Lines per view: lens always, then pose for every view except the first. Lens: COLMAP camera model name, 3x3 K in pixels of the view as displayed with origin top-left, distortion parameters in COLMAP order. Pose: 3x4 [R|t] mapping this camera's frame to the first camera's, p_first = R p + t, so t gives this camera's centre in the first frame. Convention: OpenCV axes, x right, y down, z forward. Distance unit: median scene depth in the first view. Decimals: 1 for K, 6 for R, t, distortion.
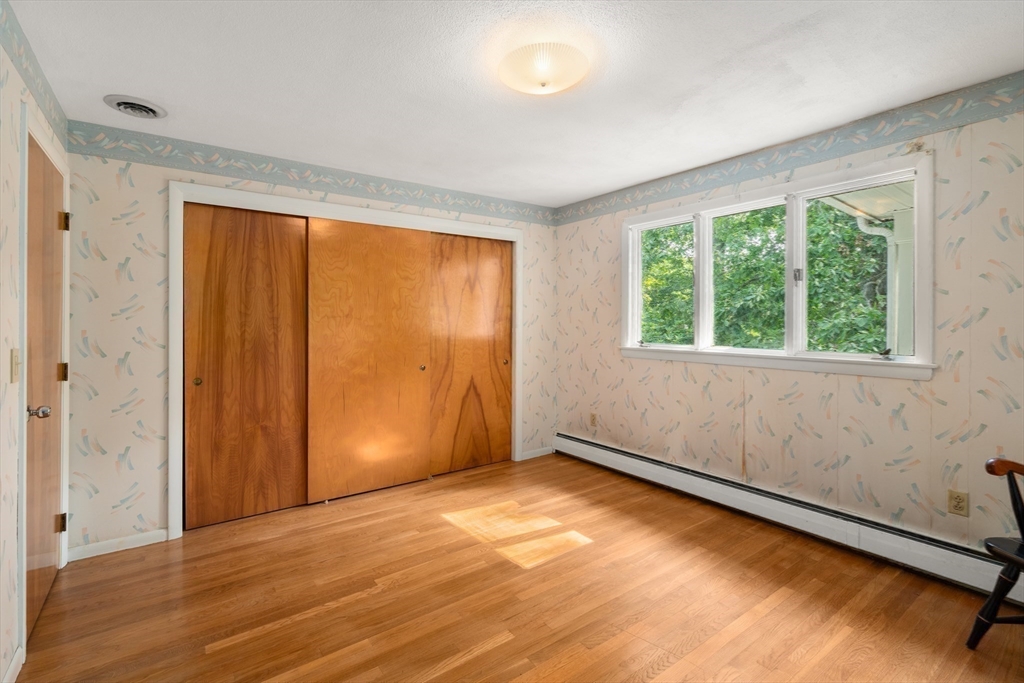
lens RADIAL K [[467.5, 0, 512.3], [0, 467.5, 326.4], [0, 0, 1]] dist [-0.000037, 0.000210]
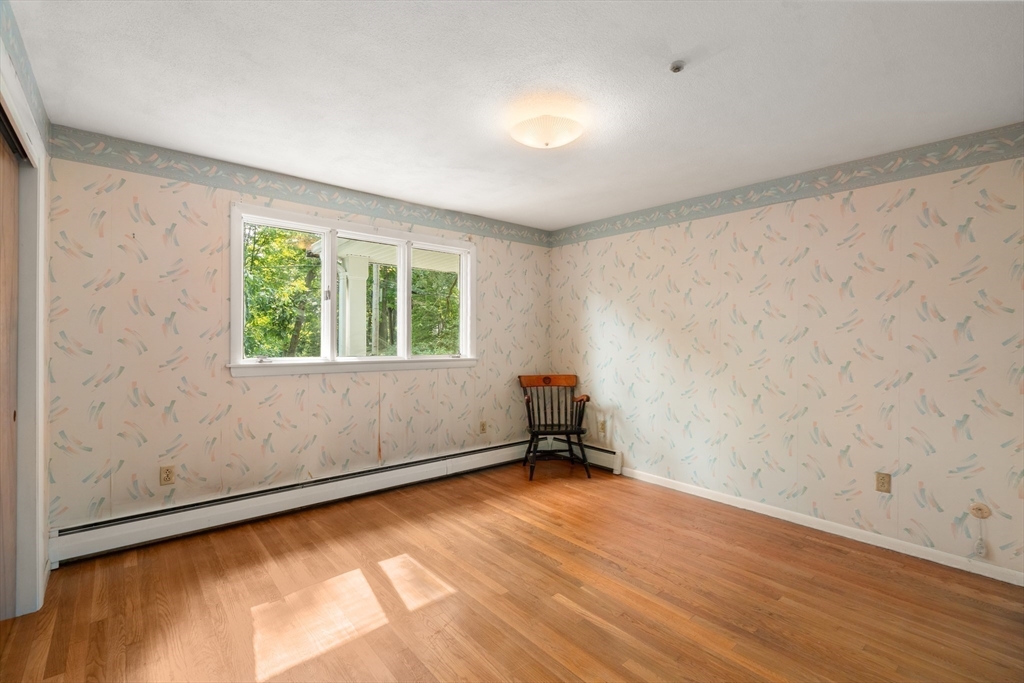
lens RADIAL K [[464.9, 0, 512.0], [0, 464.9, 341.5], [0, 0, 1]] dist [-0.000006, 0.000329]
pose [[-0.076206, -0.010095, 0.997041, -0.780210], [0.002346, 0.999944, 0.010304, -0.002633], [-0.997089, 0.003124, -0.076178, 0.796881]]
